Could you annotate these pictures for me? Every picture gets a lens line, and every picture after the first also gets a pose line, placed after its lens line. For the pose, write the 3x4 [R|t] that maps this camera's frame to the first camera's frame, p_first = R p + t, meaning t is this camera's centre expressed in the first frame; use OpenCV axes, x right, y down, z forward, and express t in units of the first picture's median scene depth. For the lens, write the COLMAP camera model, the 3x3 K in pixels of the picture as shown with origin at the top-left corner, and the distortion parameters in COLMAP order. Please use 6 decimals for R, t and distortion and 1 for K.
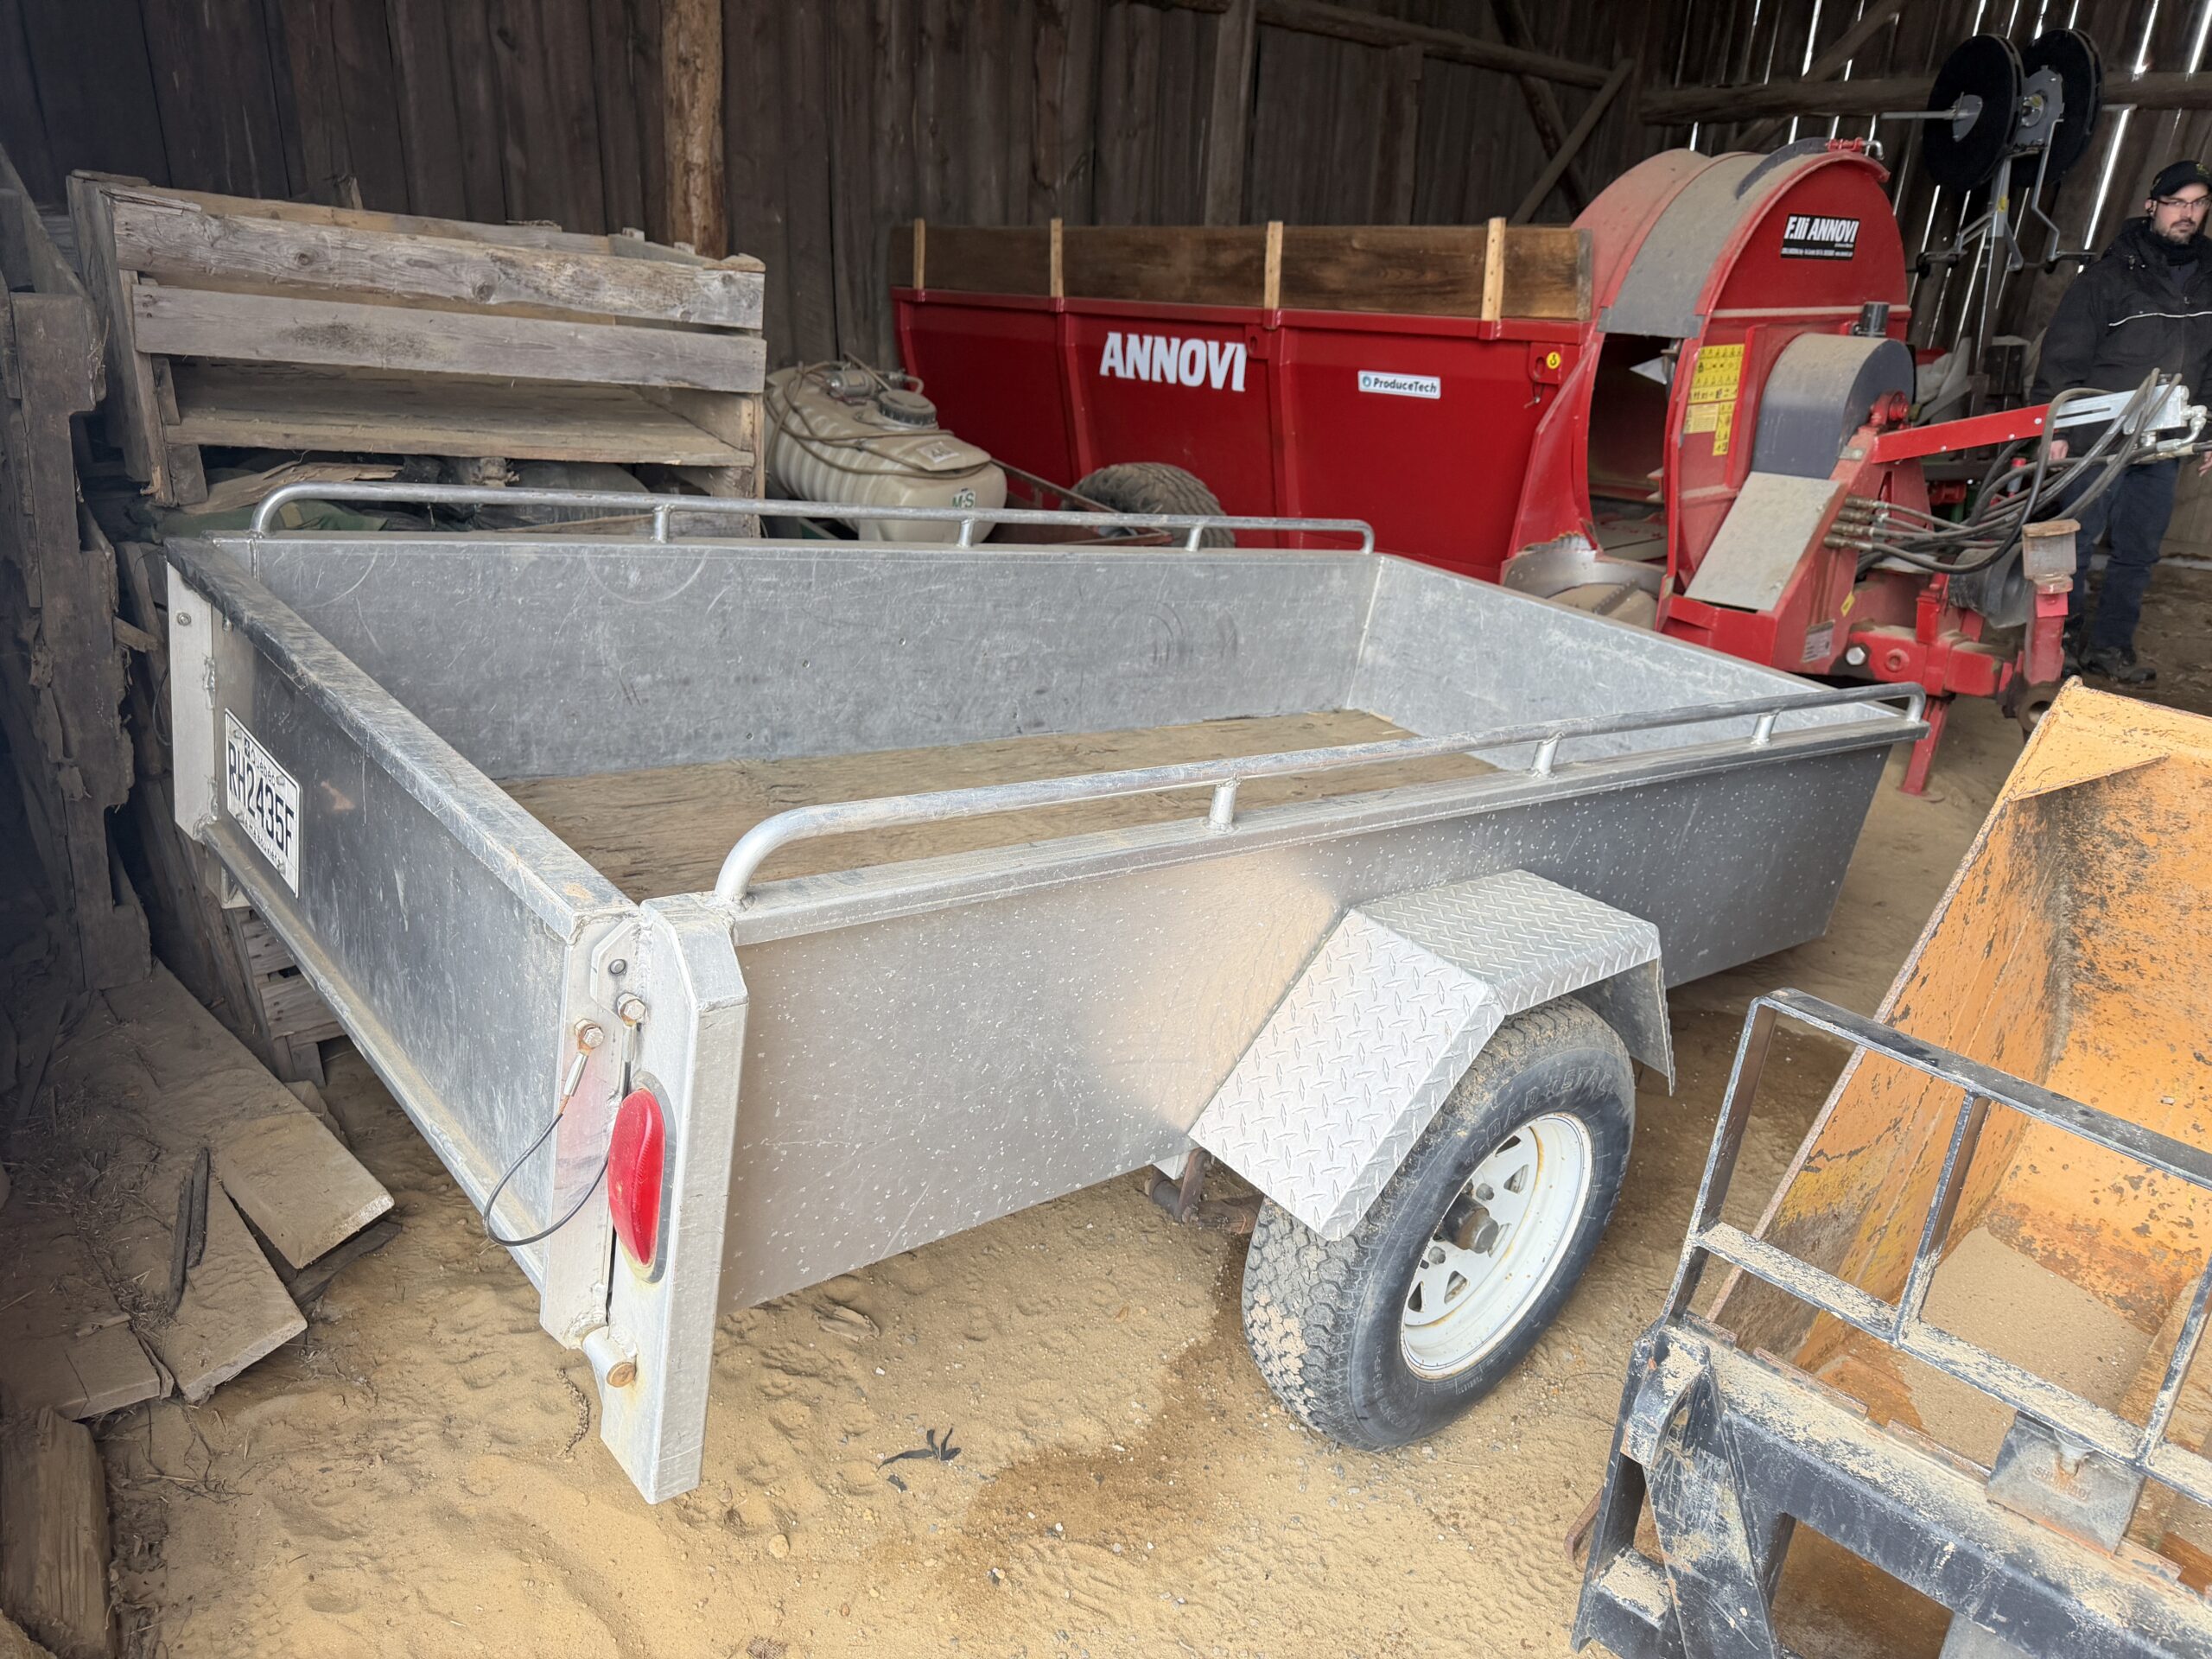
lens RADIAL K [[1551.5, 0, 1107.7], [0, 1551.5, 862.8], [0, 0, 1]] dist [0.001079, 0.002107]
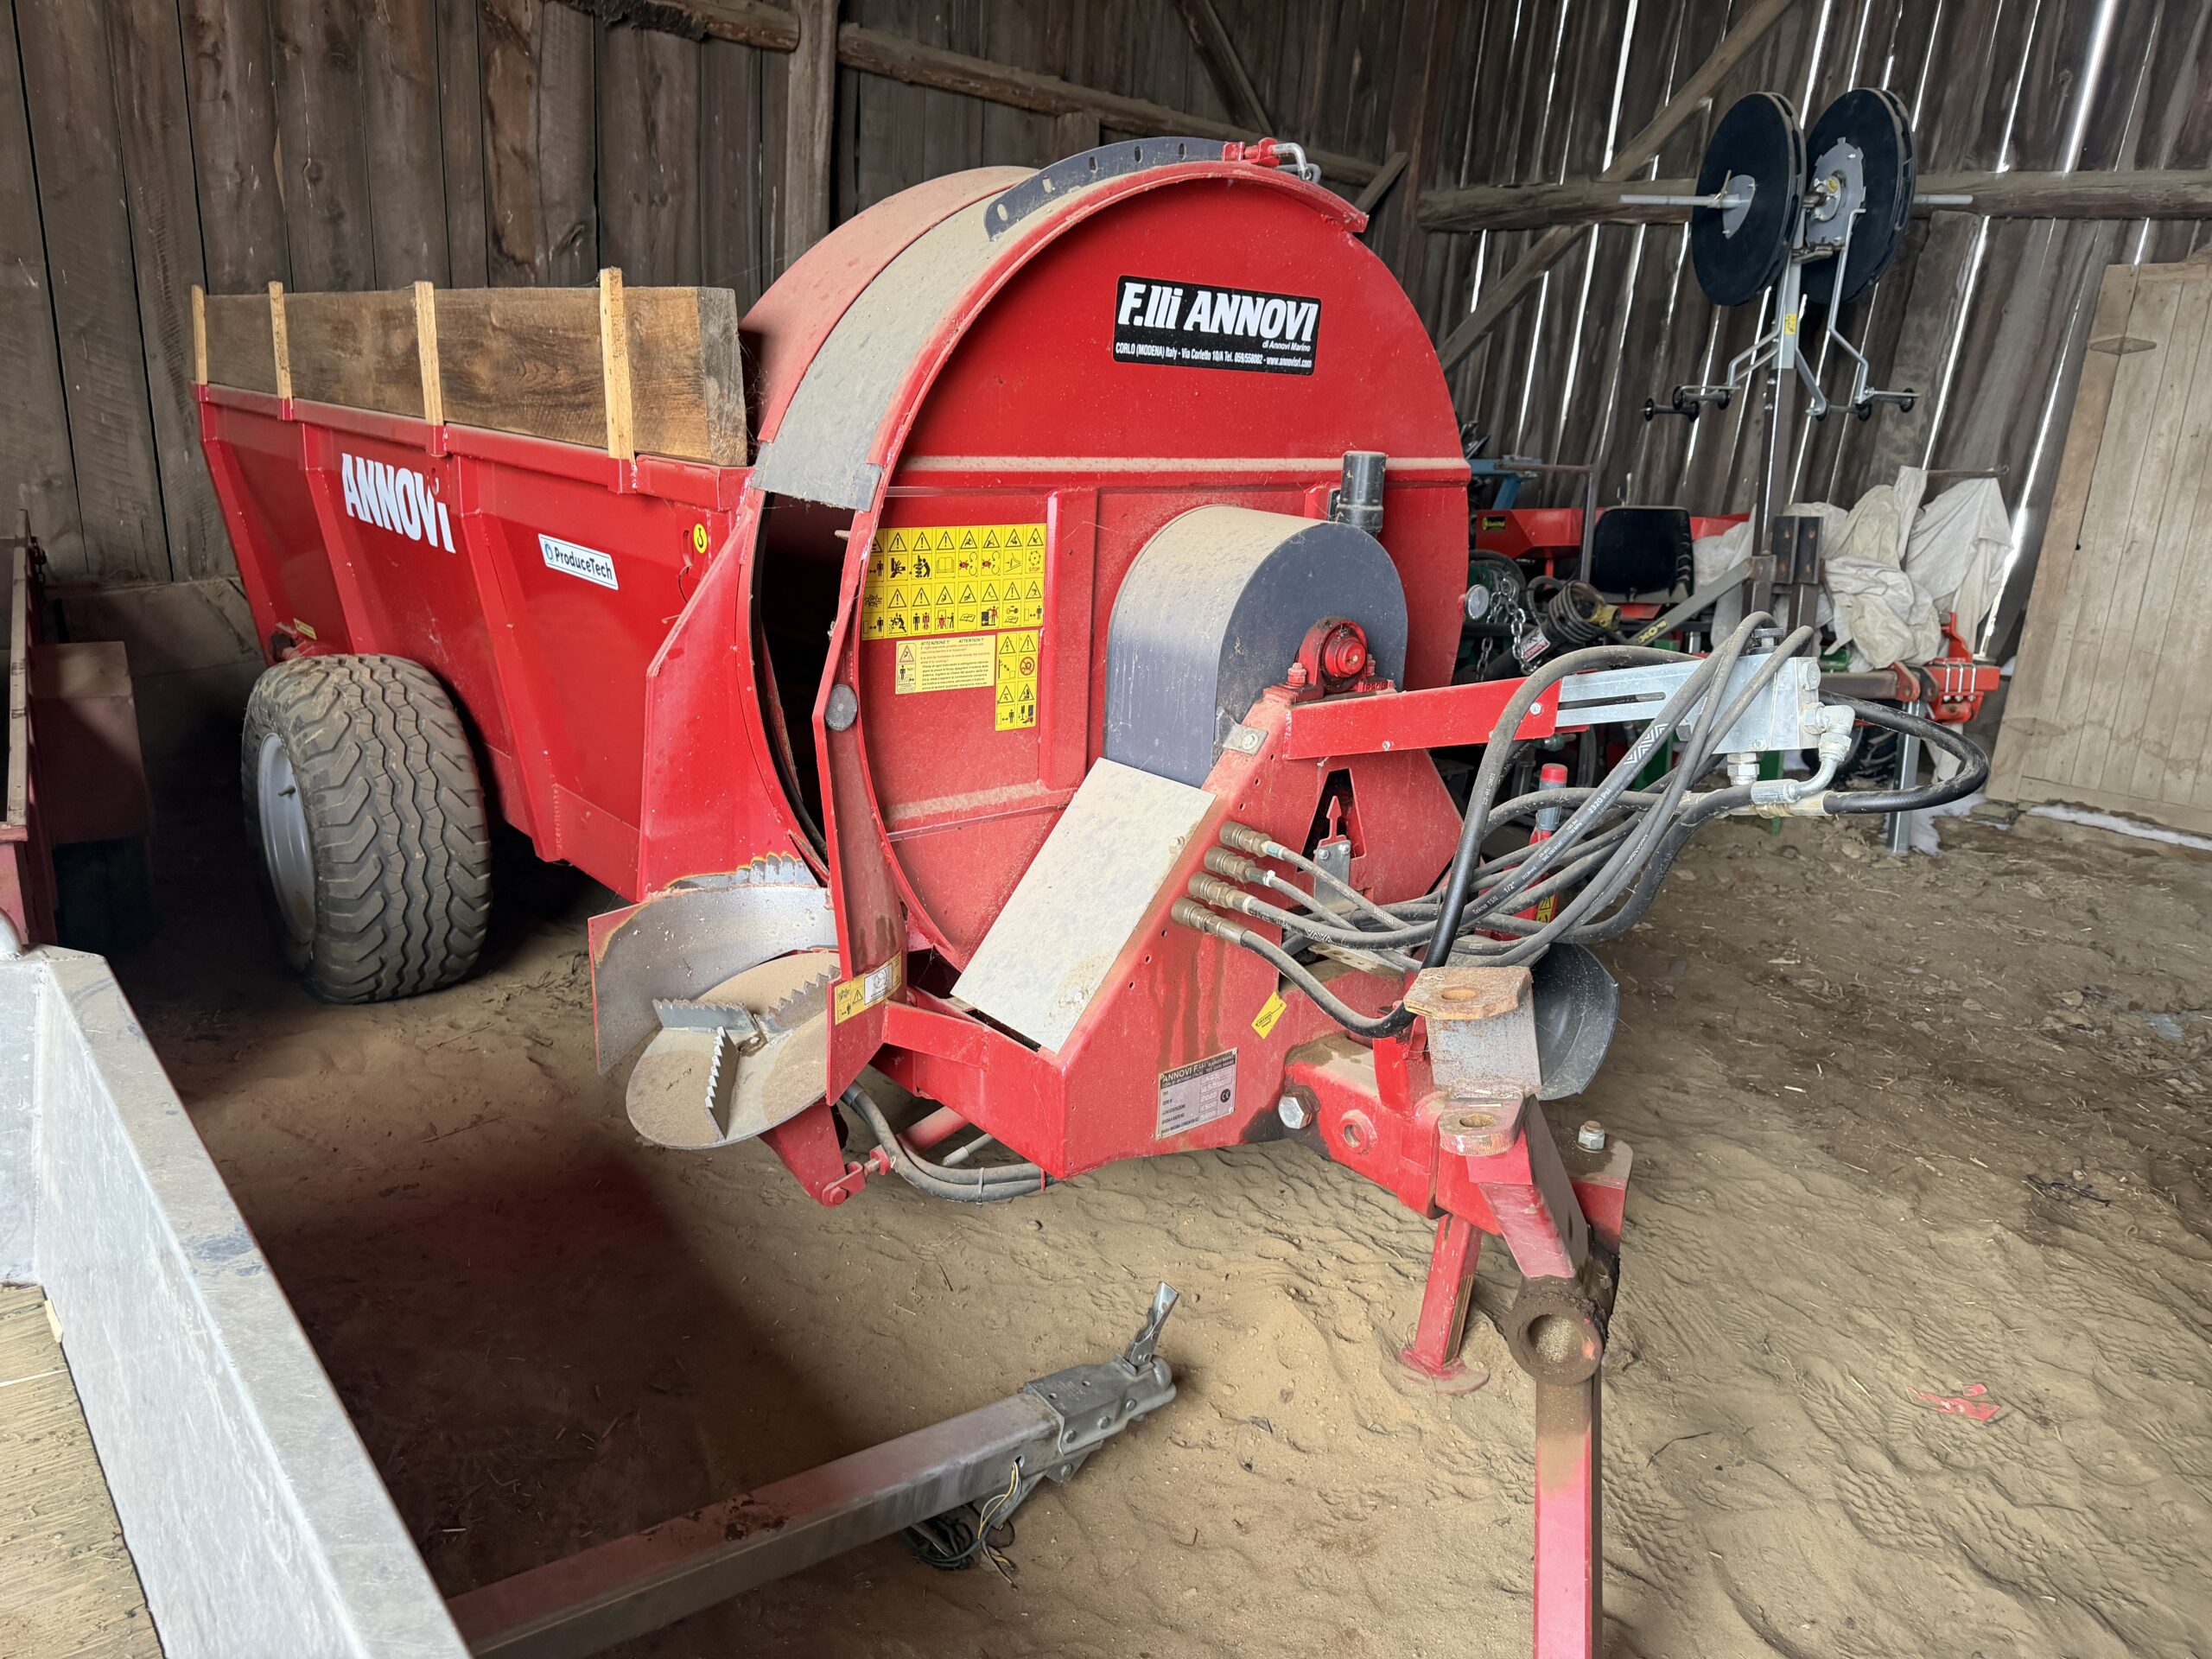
lens RADIAL K [[1569.9, 0, 1078.5], [0, 1569.9, 855.8], [0, 0, 1]] dist [0.097121, -0.128753]
pose [[0.999482, 0.031352, 0.007319, 0.399898], [-0.030620, 0.995929, -0.084787, -0.170424], [-0.009947, 0.084519, 0.996372, 0.461298]]
